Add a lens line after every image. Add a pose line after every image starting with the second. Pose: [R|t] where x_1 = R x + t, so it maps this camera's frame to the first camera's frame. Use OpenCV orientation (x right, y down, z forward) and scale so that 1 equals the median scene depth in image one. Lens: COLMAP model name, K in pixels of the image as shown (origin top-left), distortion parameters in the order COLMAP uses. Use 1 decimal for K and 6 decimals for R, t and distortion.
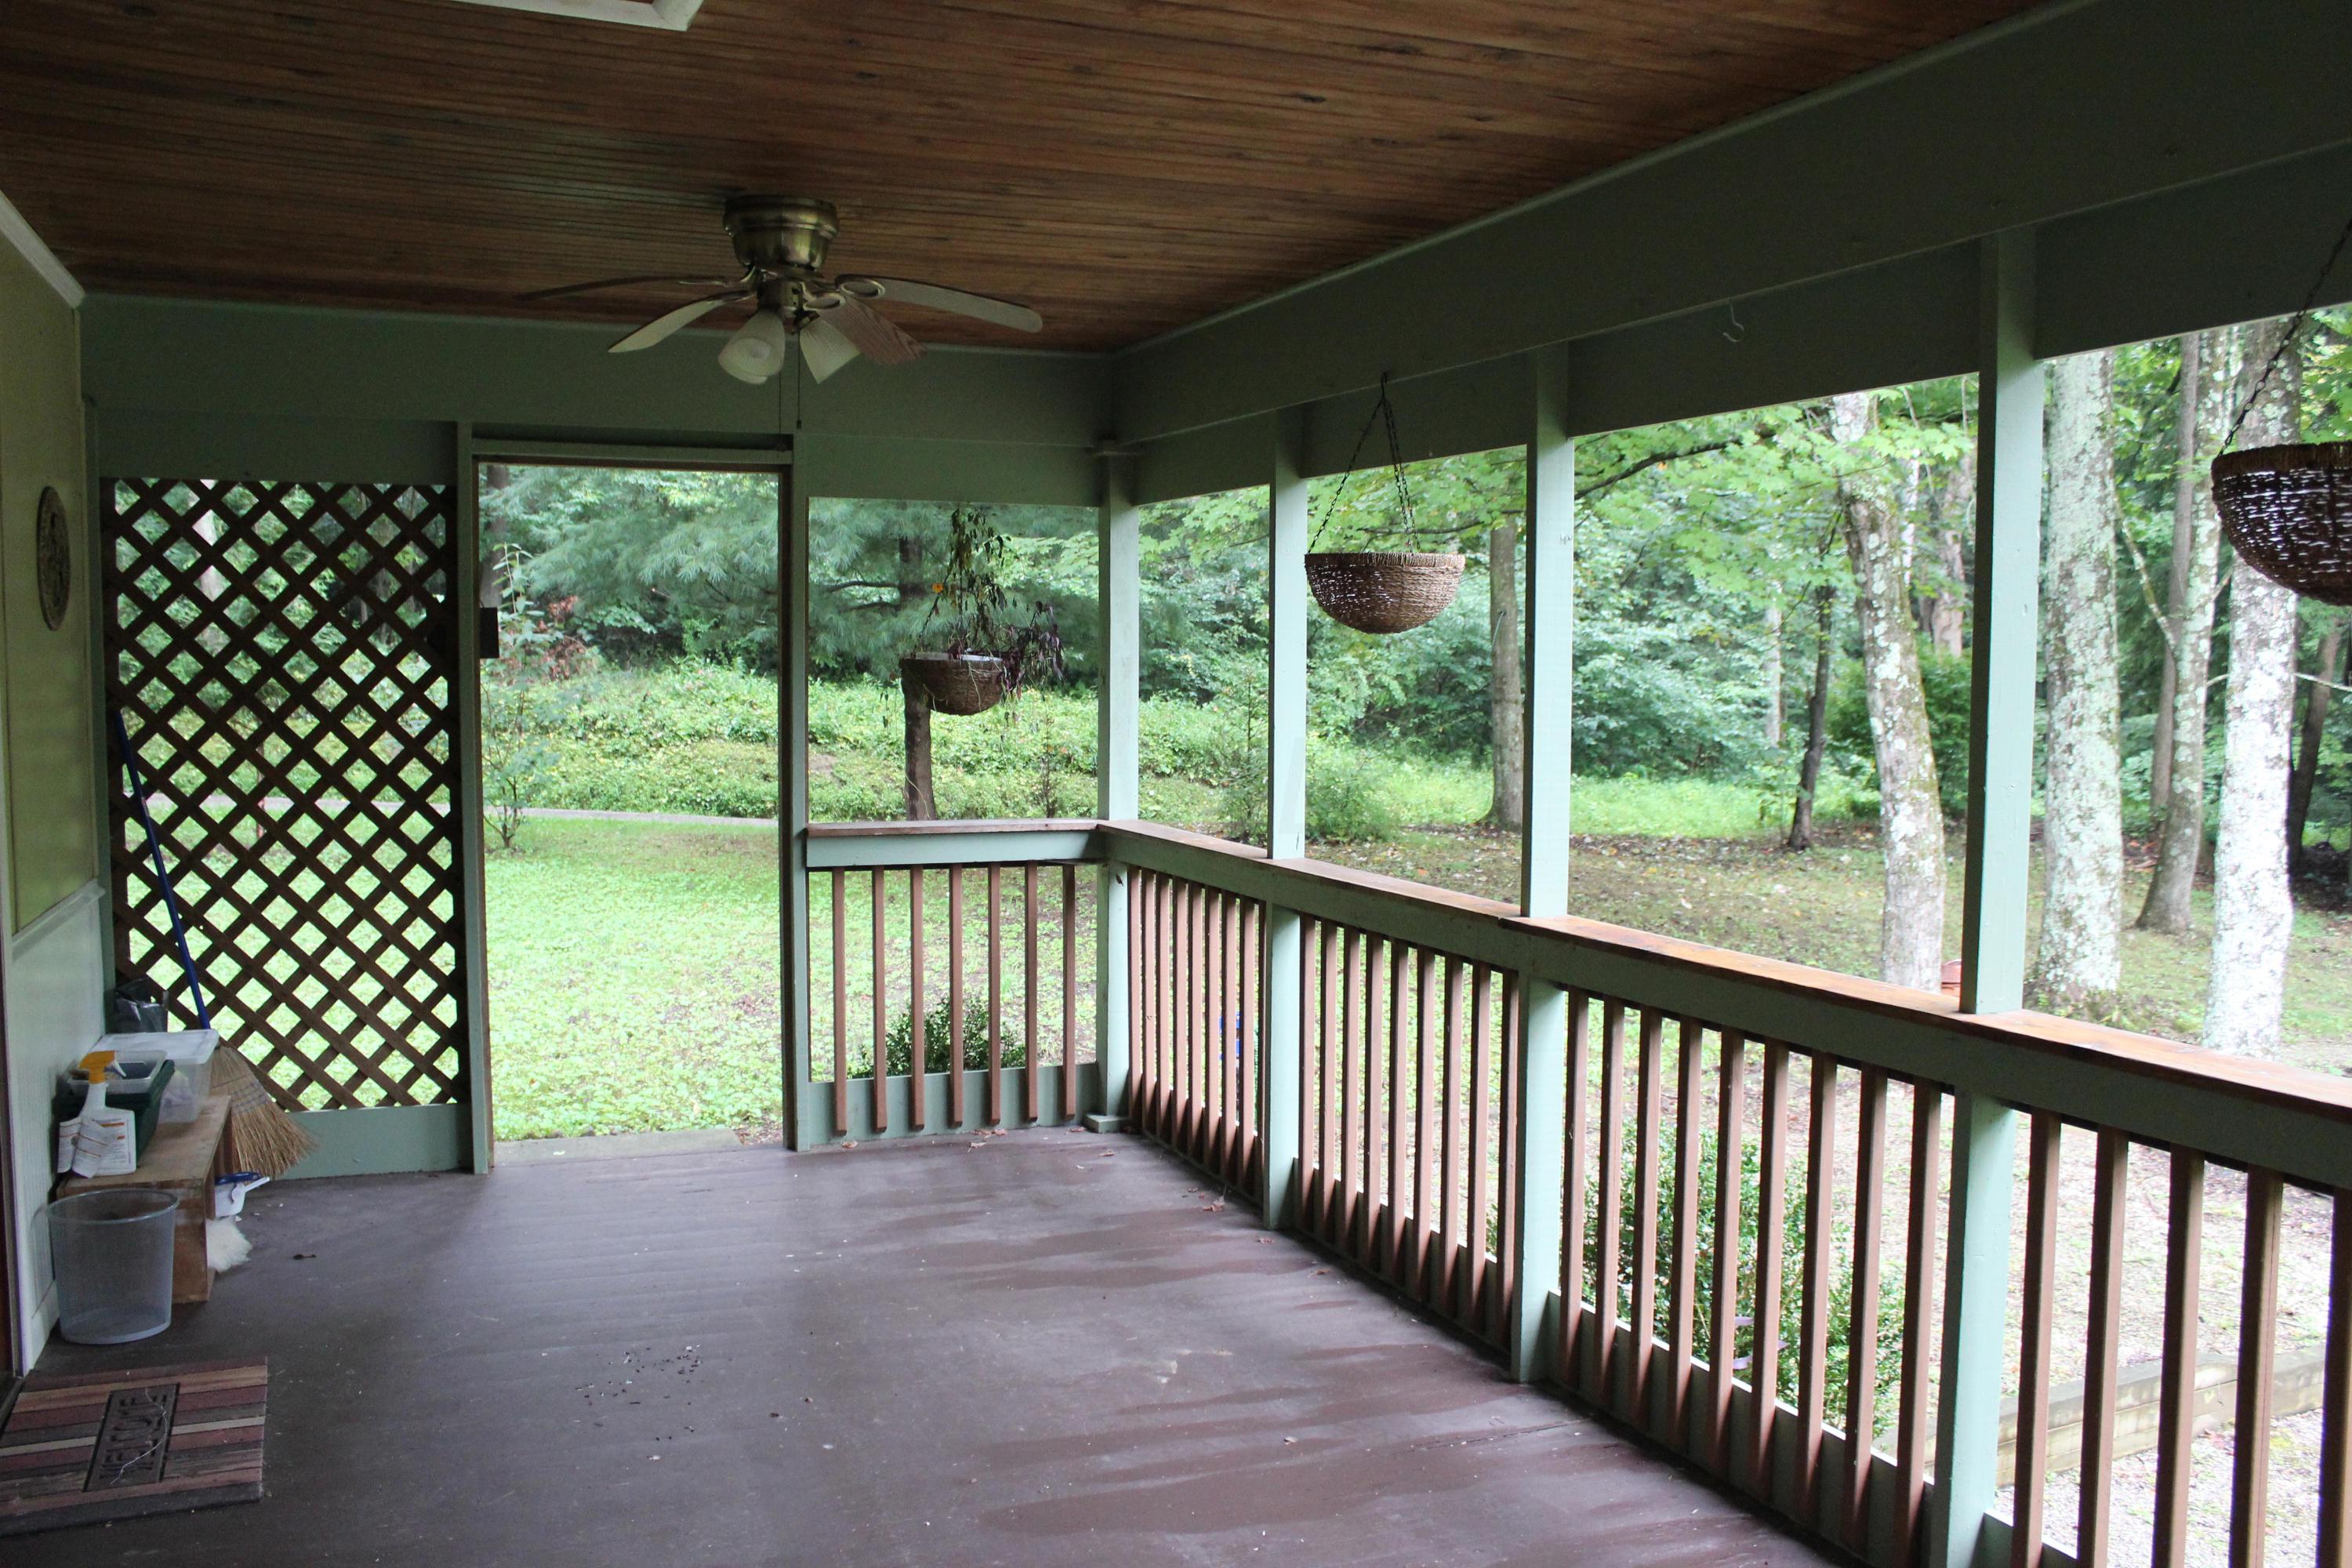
lens RADIAL K [[1963.6, 0, 1172.8], [0, 1963.6, 776.8], [0, 0, 1]] dist [-0.157421, 0.131467]
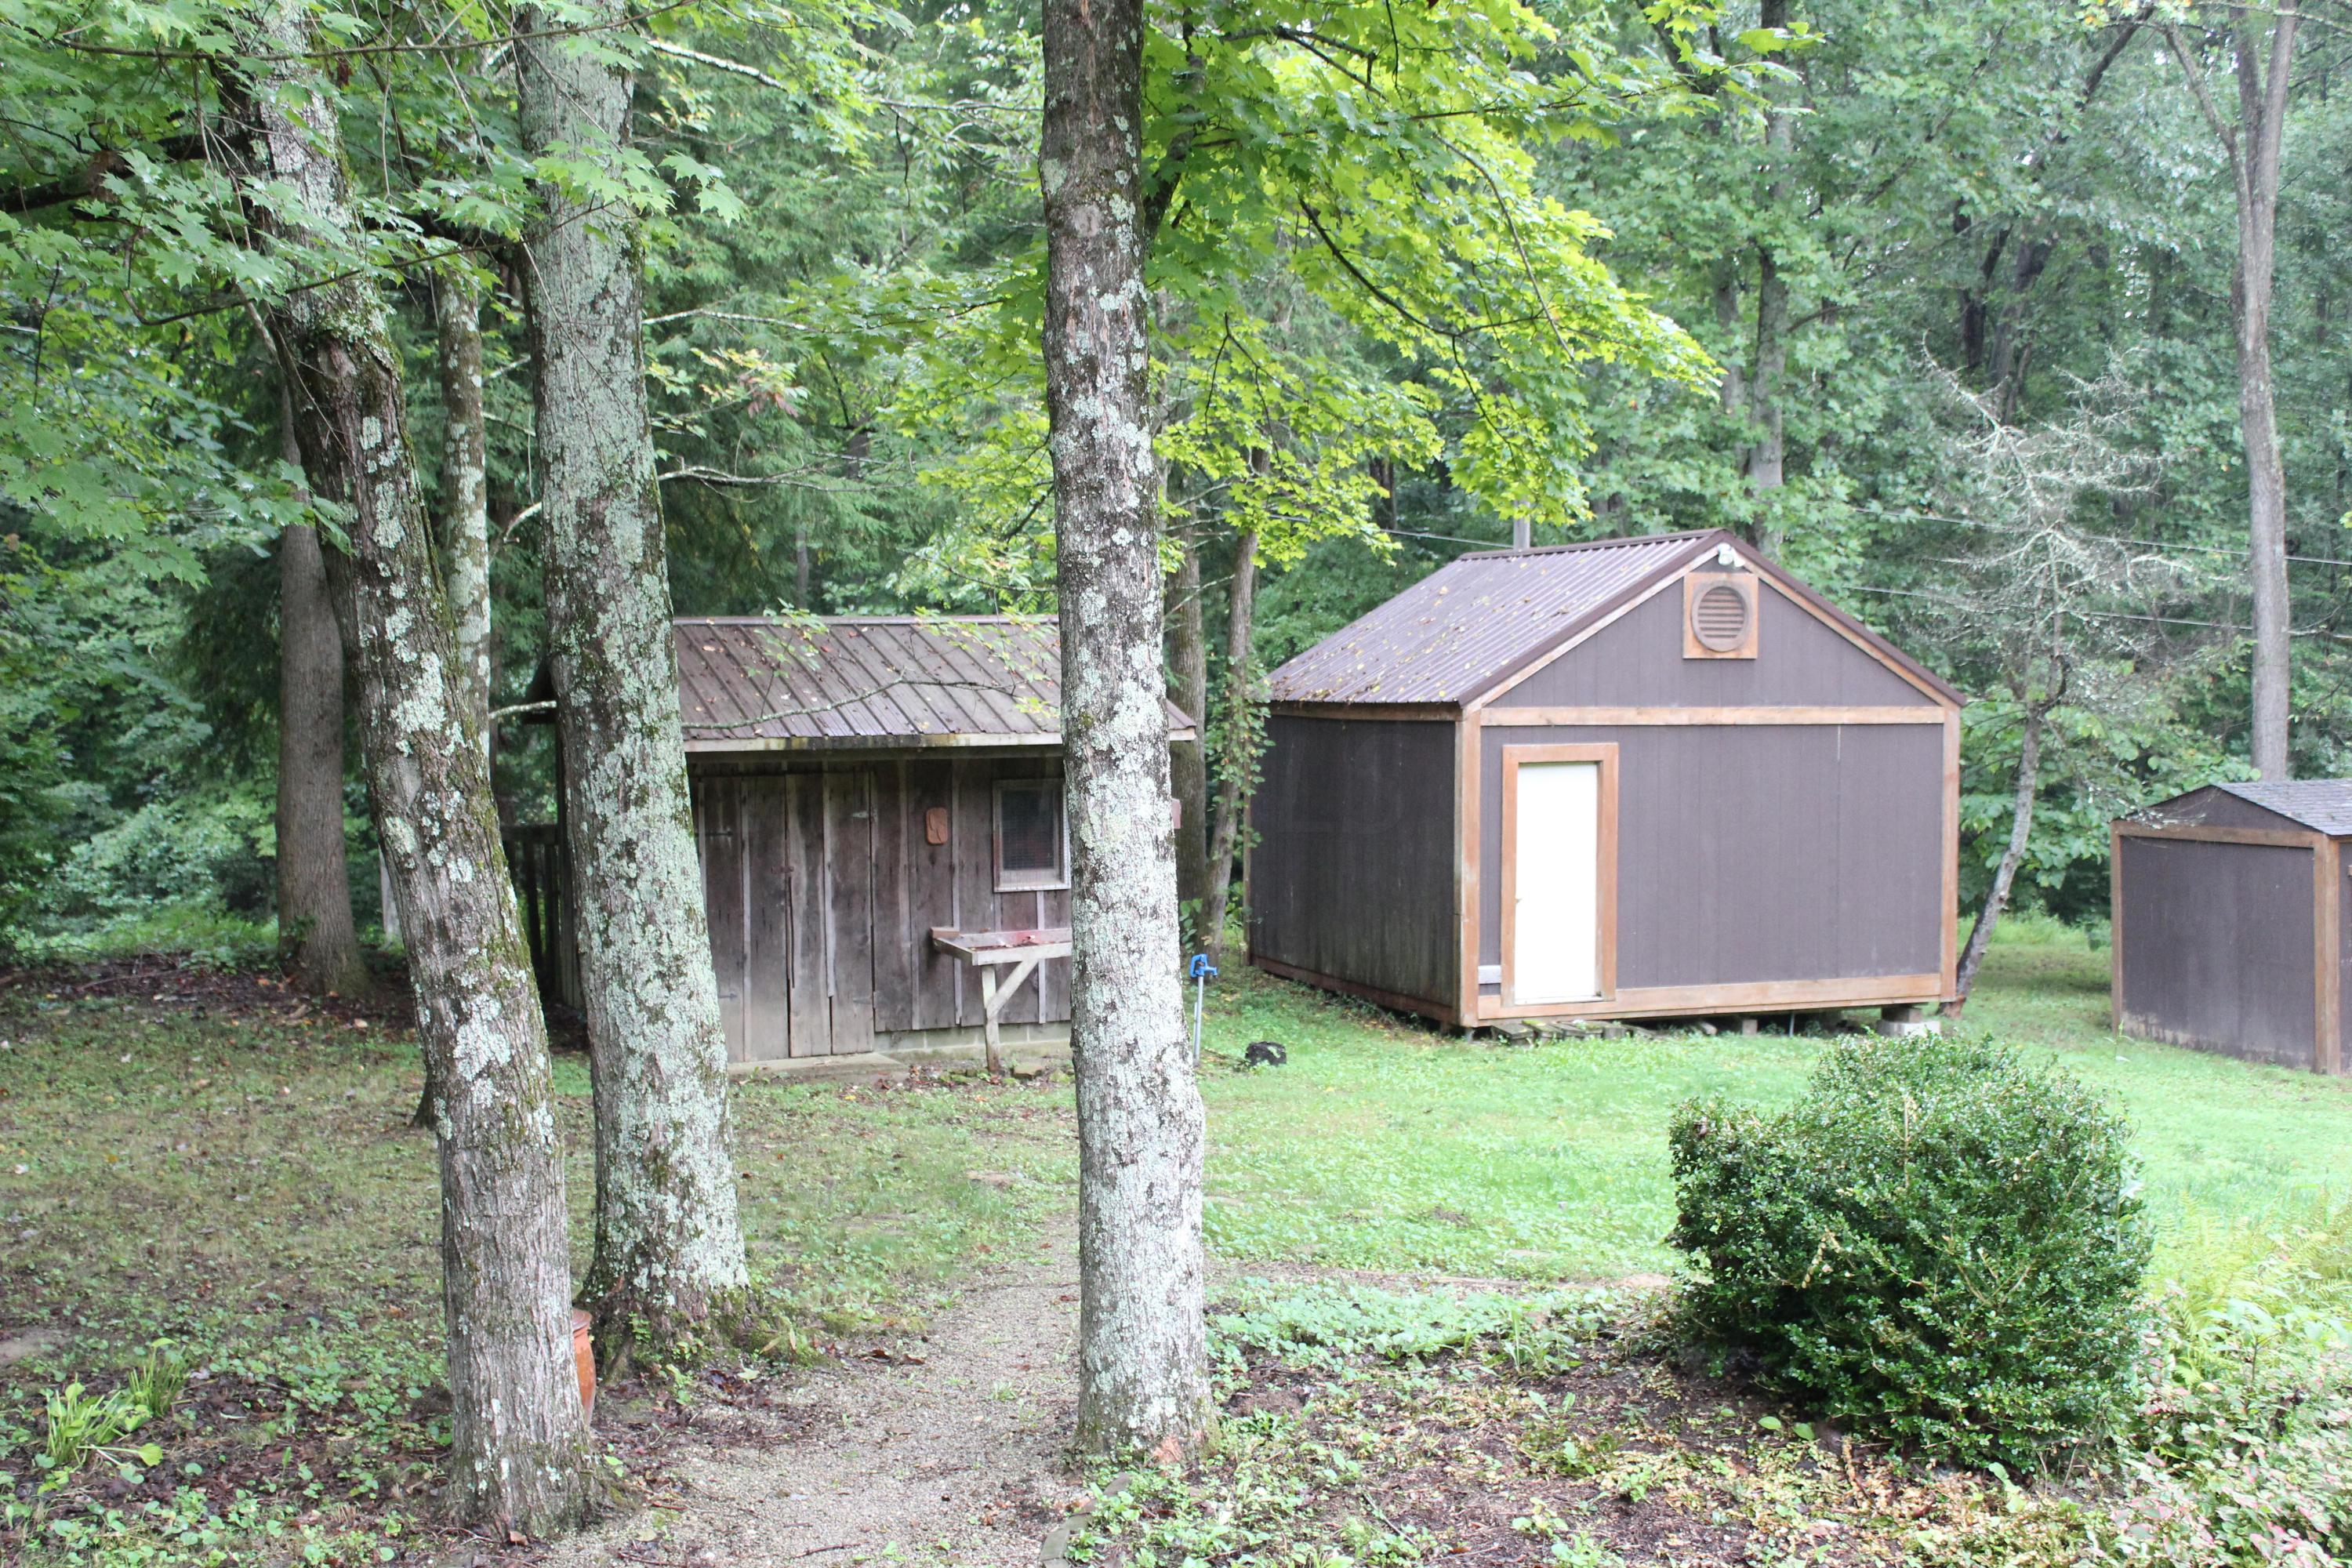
lens RADIAL K [[2624.2, 0, 1175.5], [0, 2624.2, 802.5], [0, 0, 1]] dist [-0.078114, 0.000000]
pose [[0.602104, -0.060248, 0.796141, -0.017283], [0.081174, 0.996601, 0.014029, -0.025778], [-0.794281, 0.056179, 0.604948, 0.441100]]
